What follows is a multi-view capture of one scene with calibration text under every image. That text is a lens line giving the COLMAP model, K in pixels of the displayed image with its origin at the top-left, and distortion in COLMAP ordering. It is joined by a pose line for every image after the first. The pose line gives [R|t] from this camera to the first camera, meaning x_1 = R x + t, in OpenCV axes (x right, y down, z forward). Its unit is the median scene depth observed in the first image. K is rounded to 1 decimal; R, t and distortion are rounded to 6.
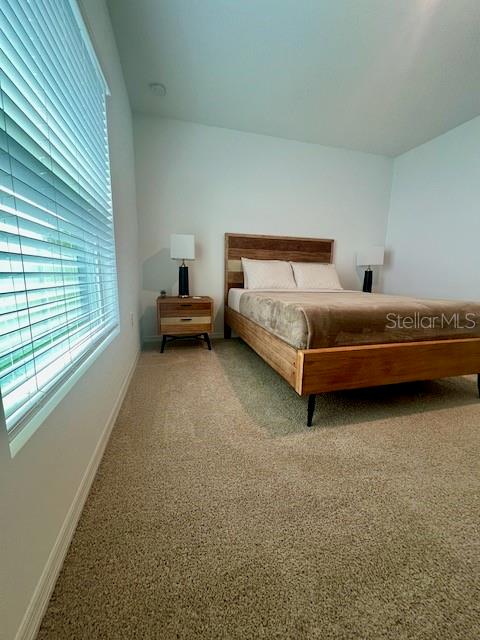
lens RADIAL K [[251.9, 0, 242.6], [0, 251.9, 319.6], [0, 0, 1]] dist [0.000852, 0.000123]
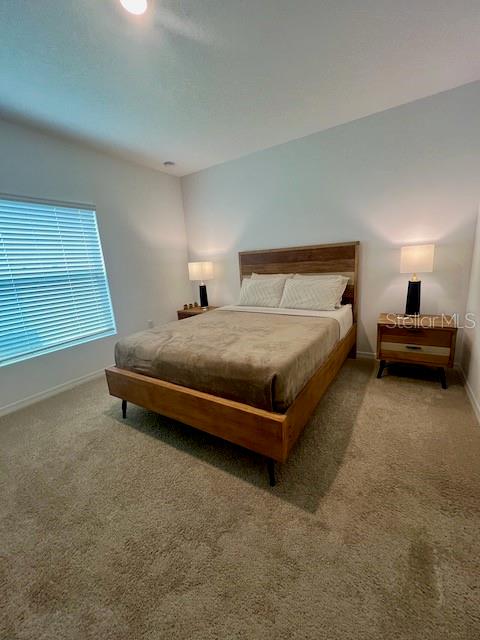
lens RADIAL K [[255.5, 0, 240.9], [0, 255.5, 318.3], [0, 0, 1]] dist [-0.001826, 0.000219]
pose [[0.666284, 0.102256, -0.738654, 0.794721], [-0.052797, 0.994536, 0.090055, -0.150005], [0.743827, -0.021003, 0.668042, 0.230584]]
